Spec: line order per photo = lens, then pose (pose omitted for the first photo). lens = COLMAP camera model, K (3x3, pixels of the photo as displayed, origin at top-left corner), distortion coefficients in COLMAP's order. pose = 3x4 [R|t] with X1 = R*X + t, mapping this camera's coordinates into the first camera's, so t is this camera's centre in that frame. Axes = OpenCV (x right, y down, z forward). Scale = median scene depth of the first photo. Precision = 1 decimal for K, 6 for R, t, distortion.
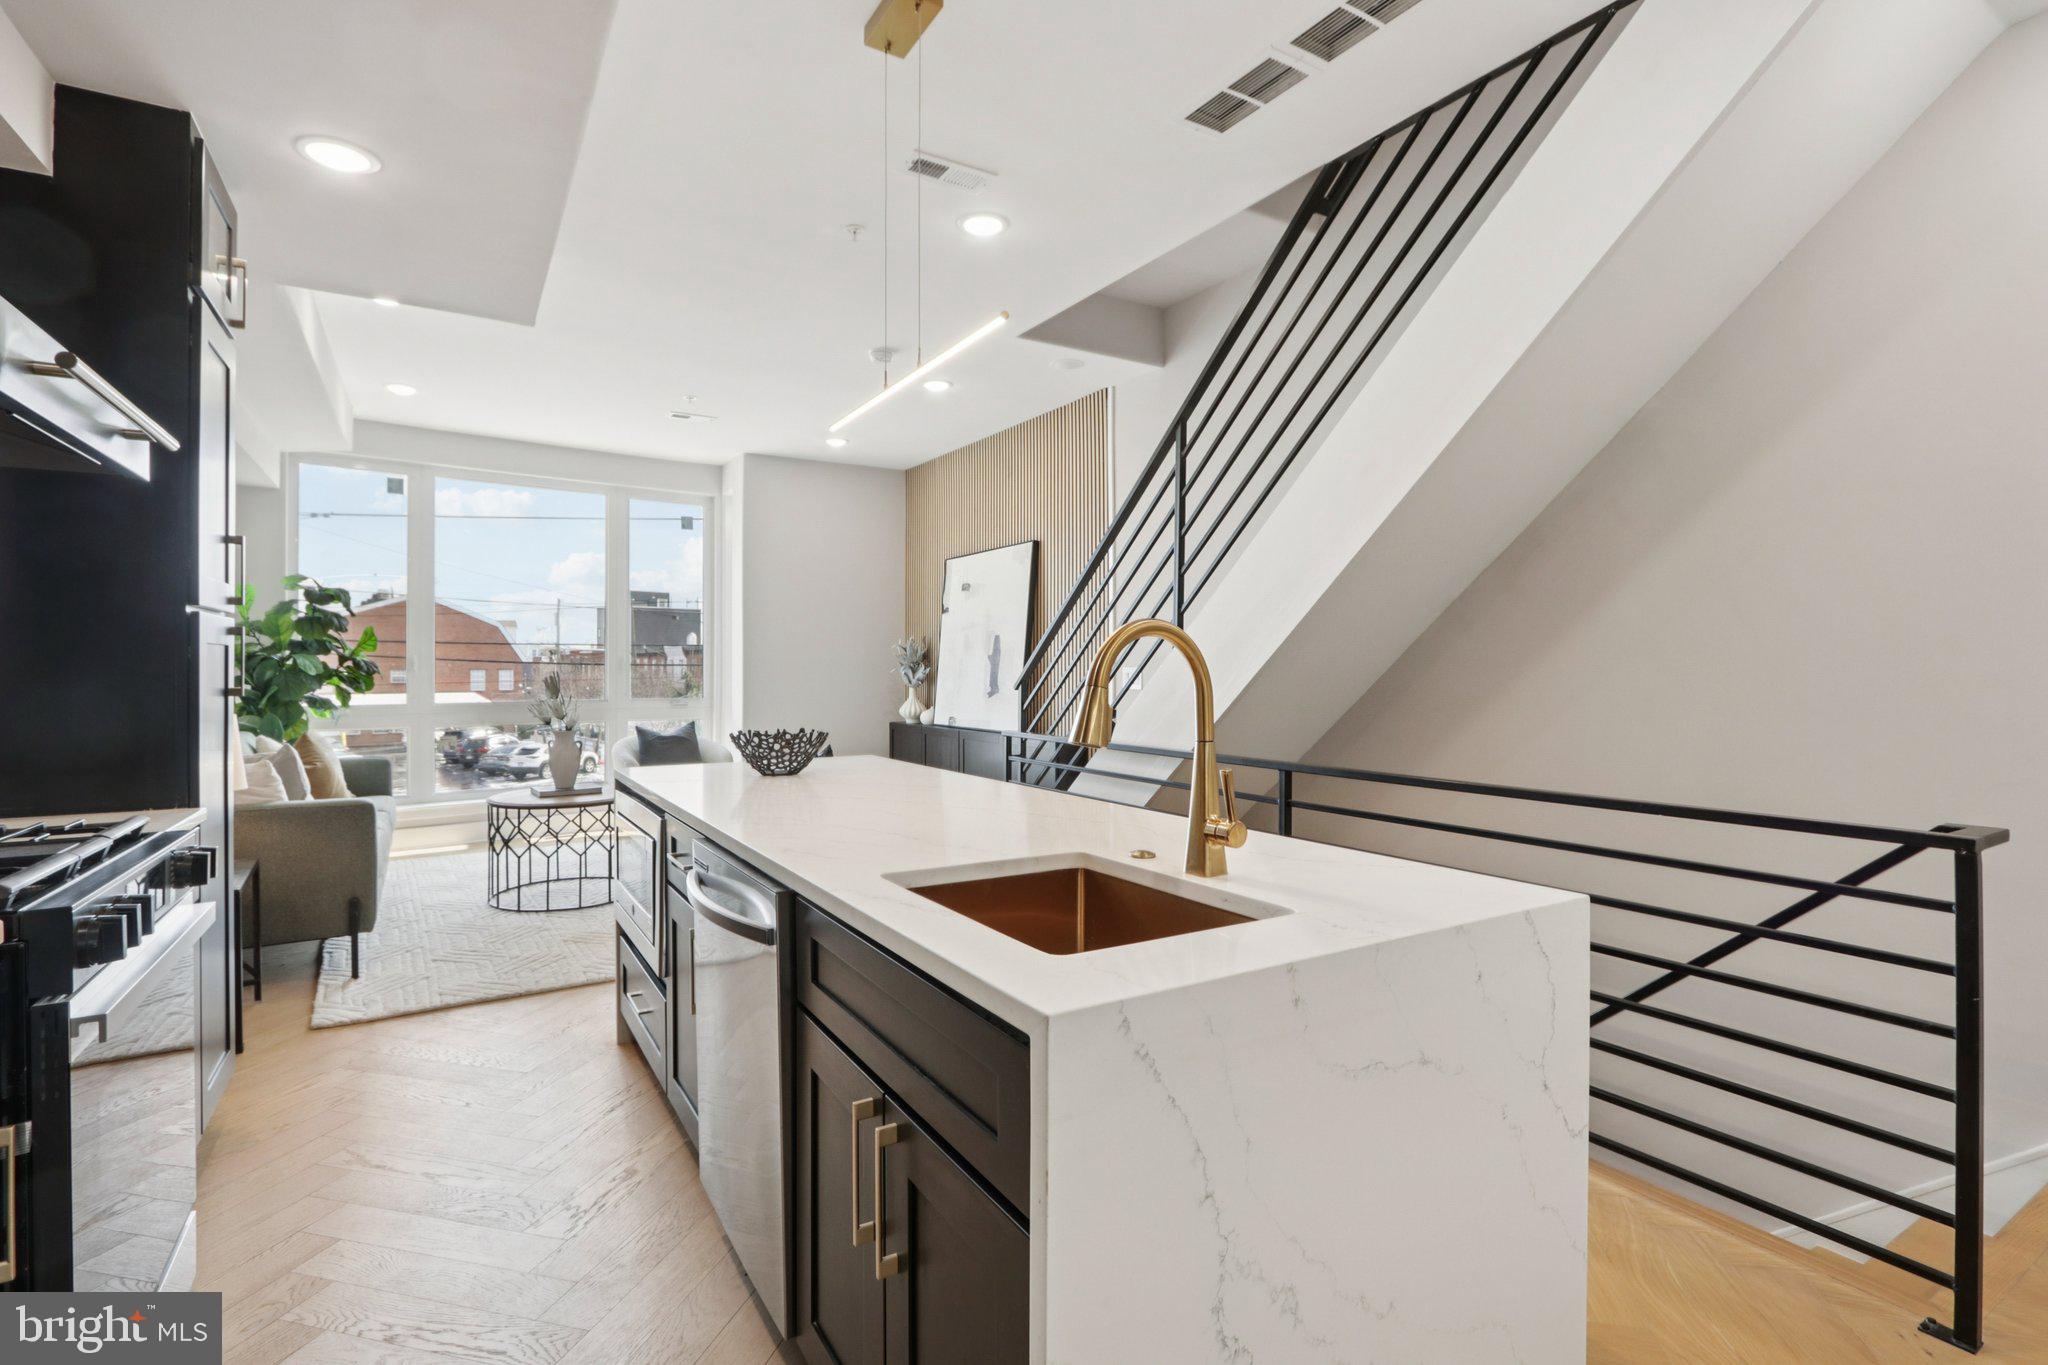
lens RADIAL K [[959.5, 0, 1015.2], [0, 959.5, 665.5], [0, 0, 1]] dist [-0.019337, 0.001734]
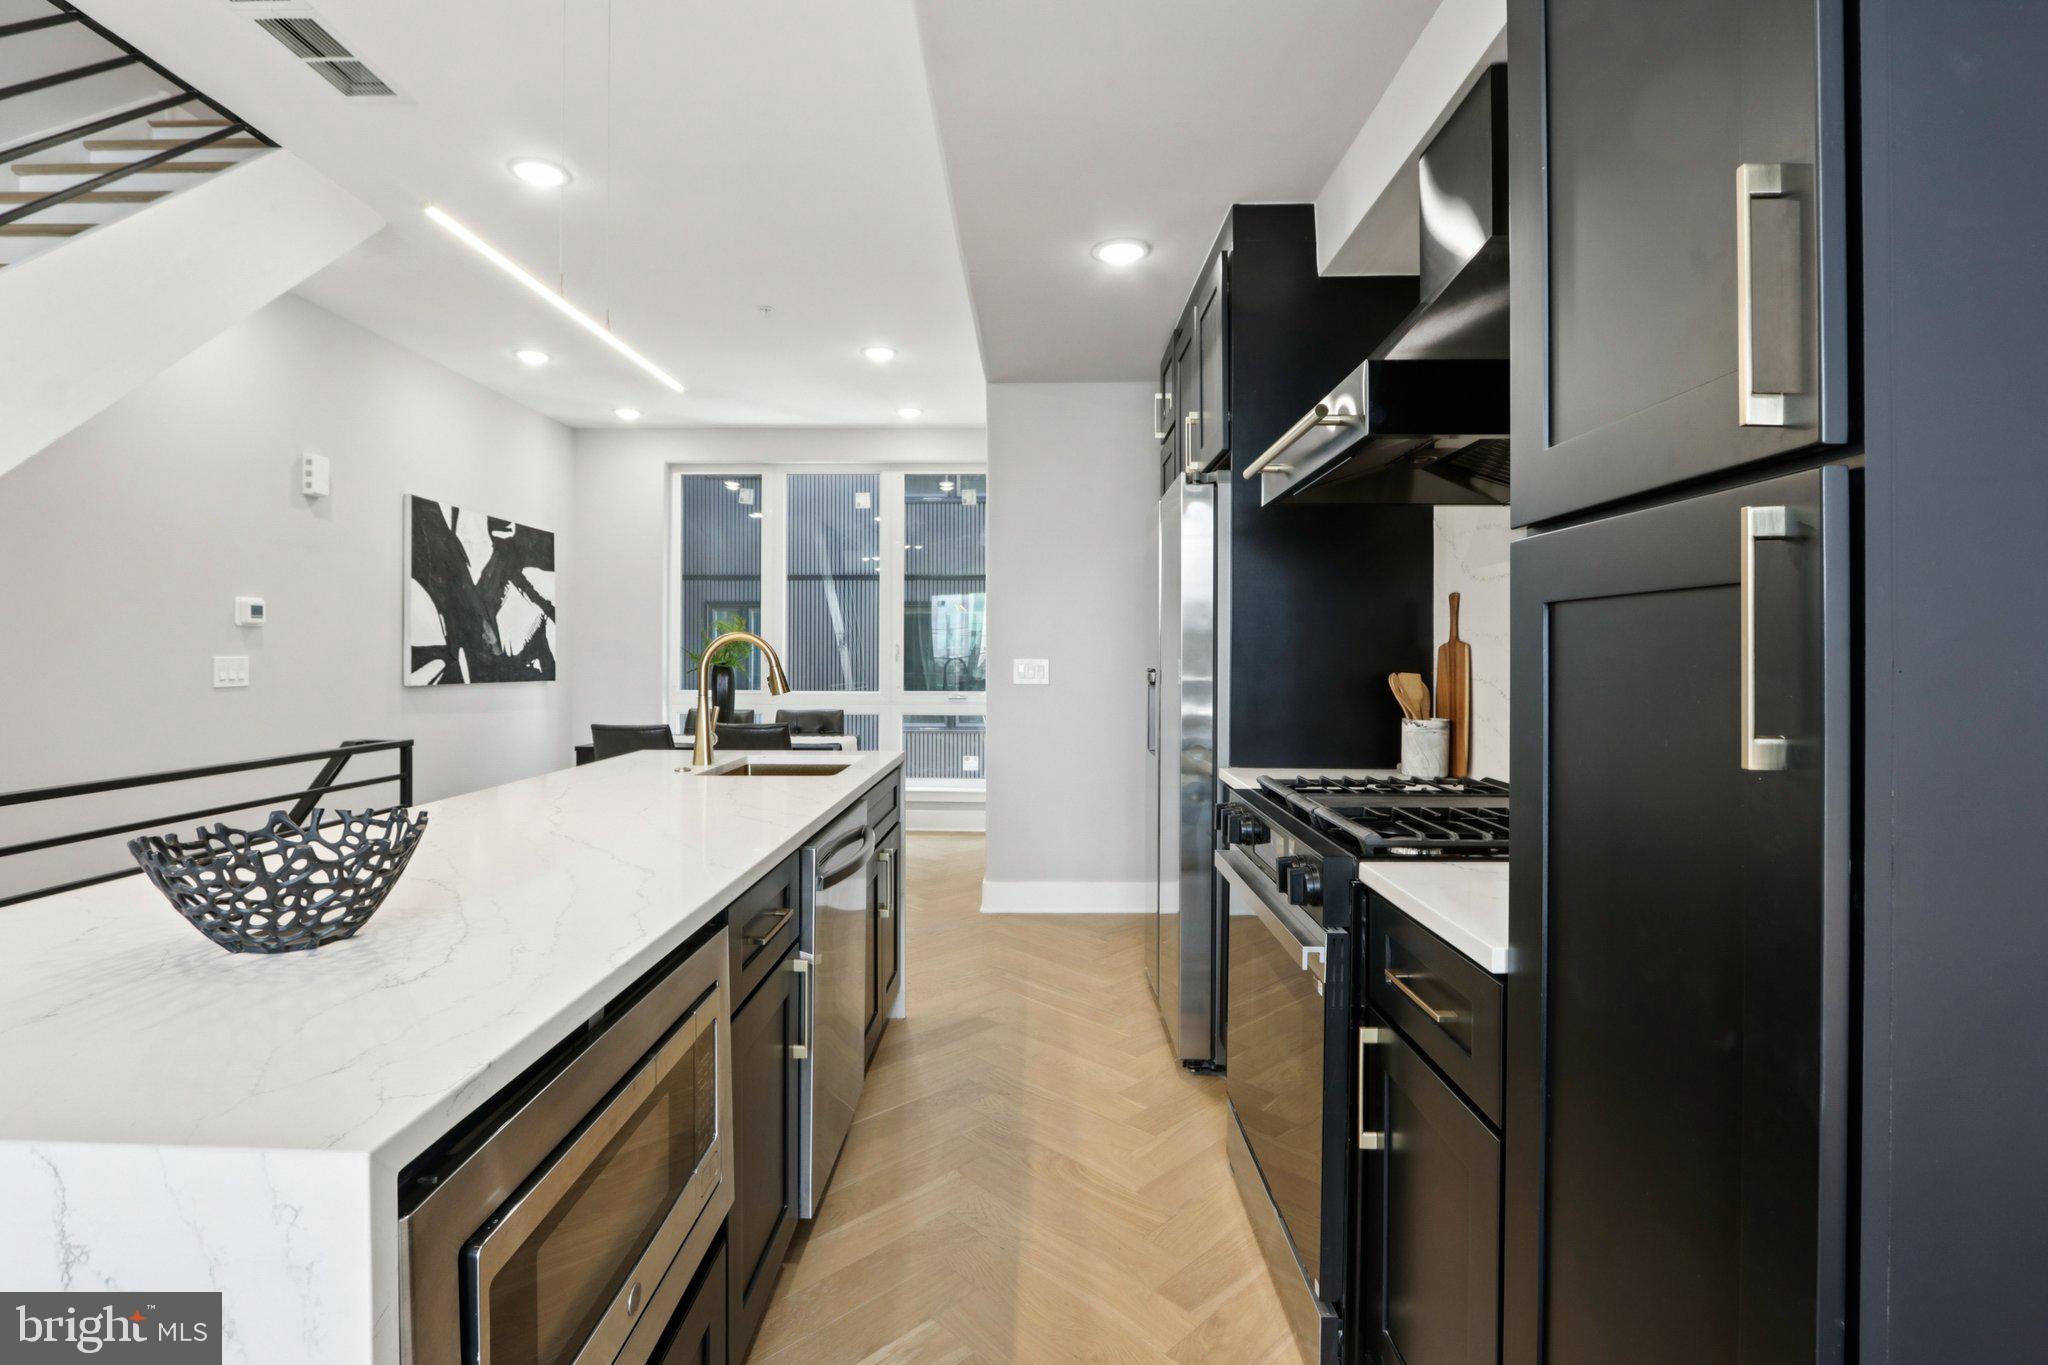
lens RADIAL K [[967.6, 0, 1014.4], [0, 967.6, 654.6], [0, 0, 1]] dist [-0.025945, 0.007437]
pose [[-0.846894, 0.000179, 0.531762, -0.391640], [-0.001554, 0.999995, -0.002811, 0.000836], [-0.531760, -0.003206, -0.846889, 0.667474]]
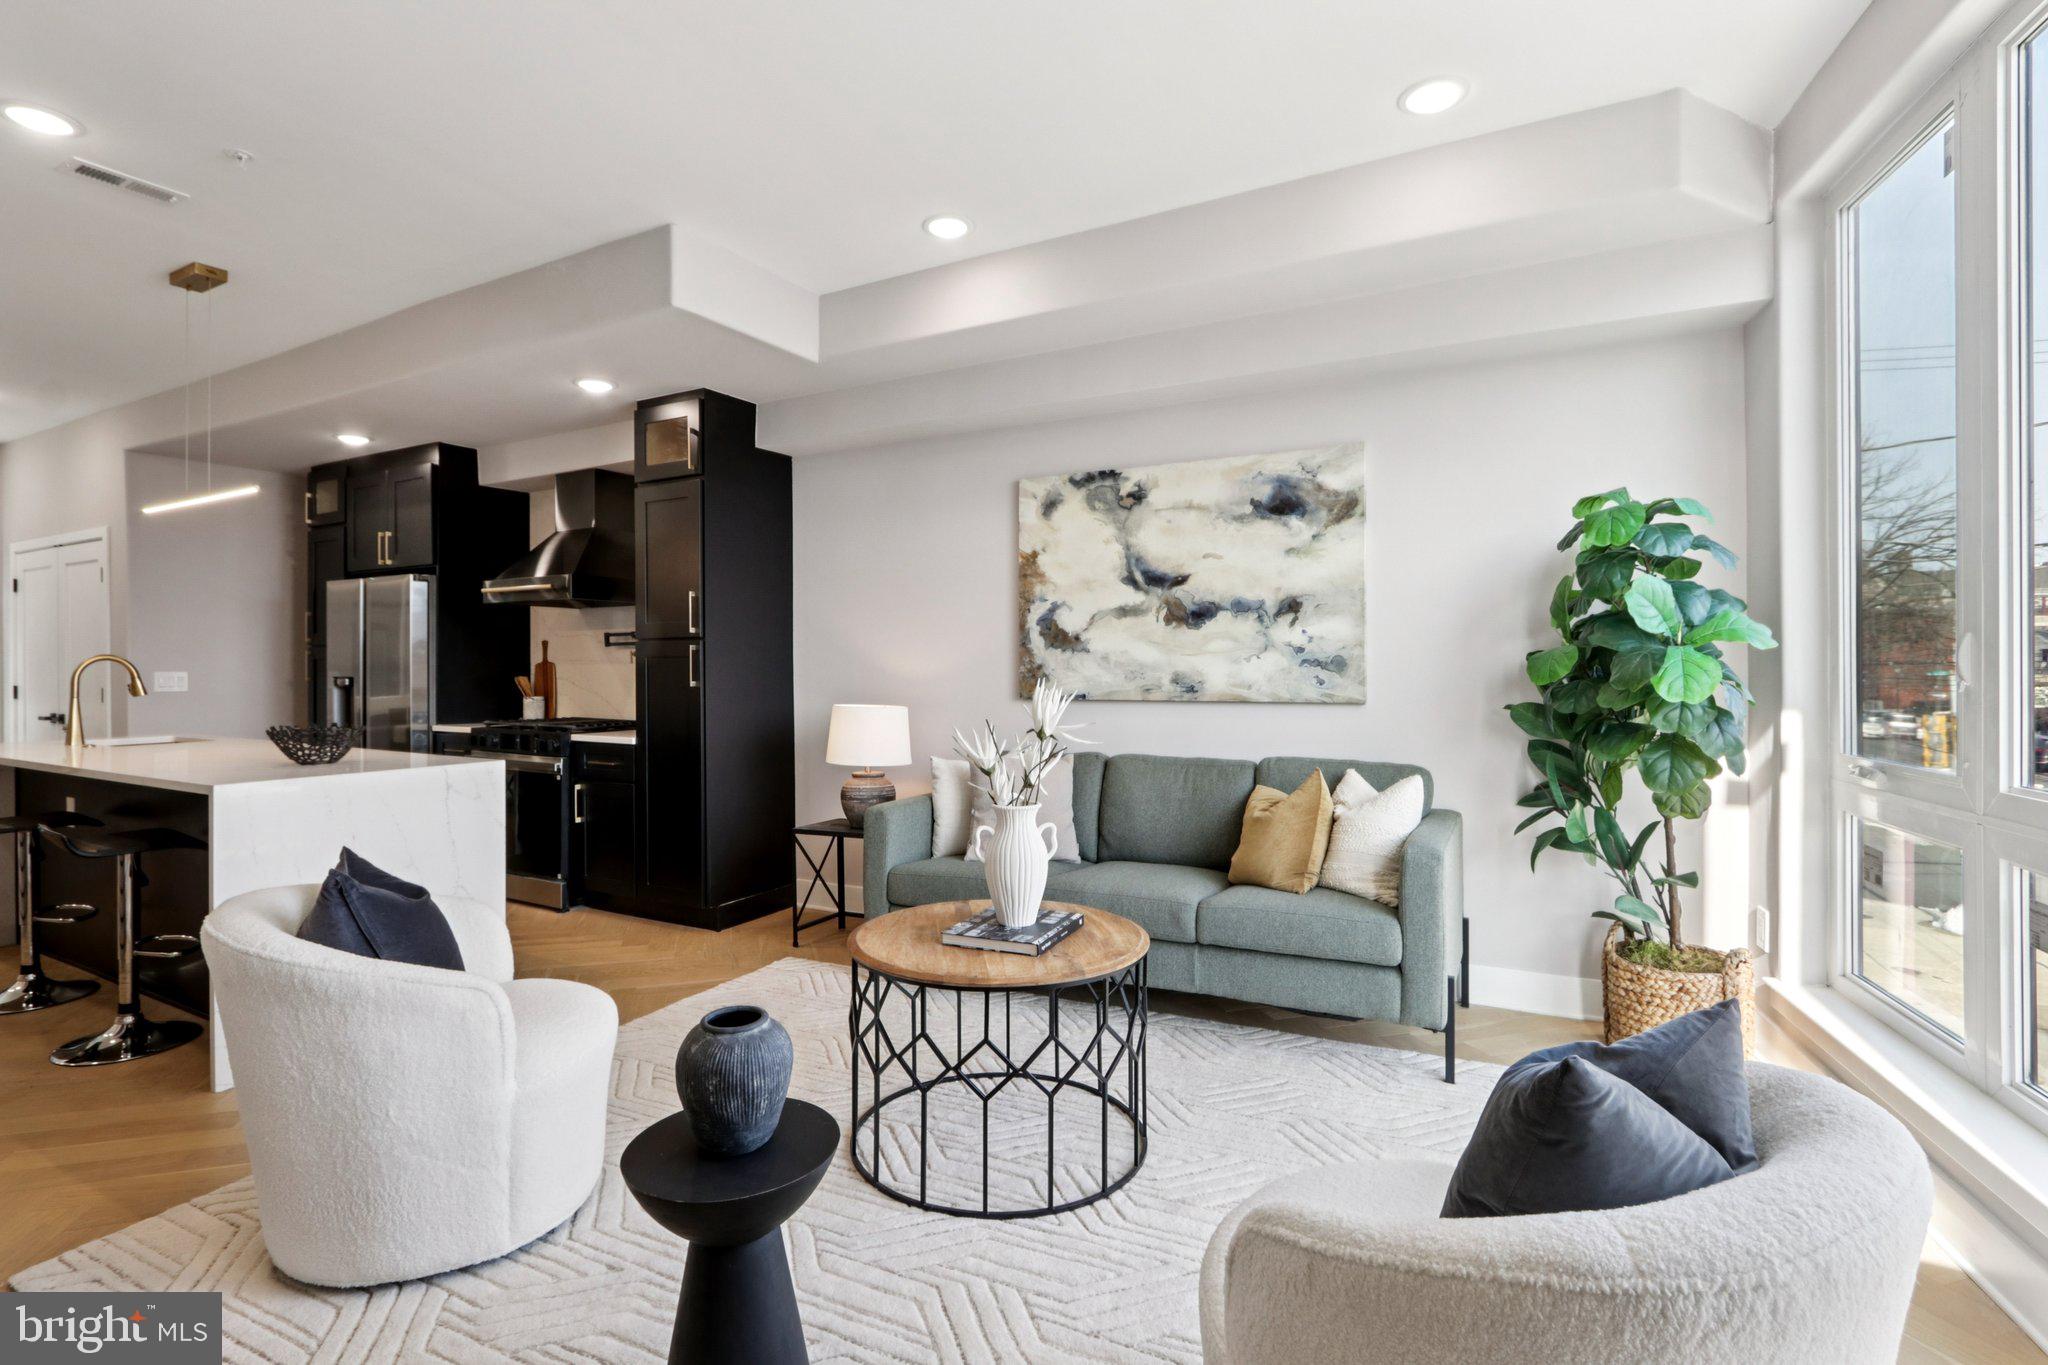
lens RADIAL K [[966.3, 0, 1018.6], [0, 966.3, 669.5], [0, 0, 1]] dist [-0.019495, 0.001932]
pose [[-0.860675, 0.004730, -0.509133, -0.221932], [0.003494, 0.999988, 0.003384, -0.000794], [0.509143, 0.001134, -0.860681, 1.385204]]
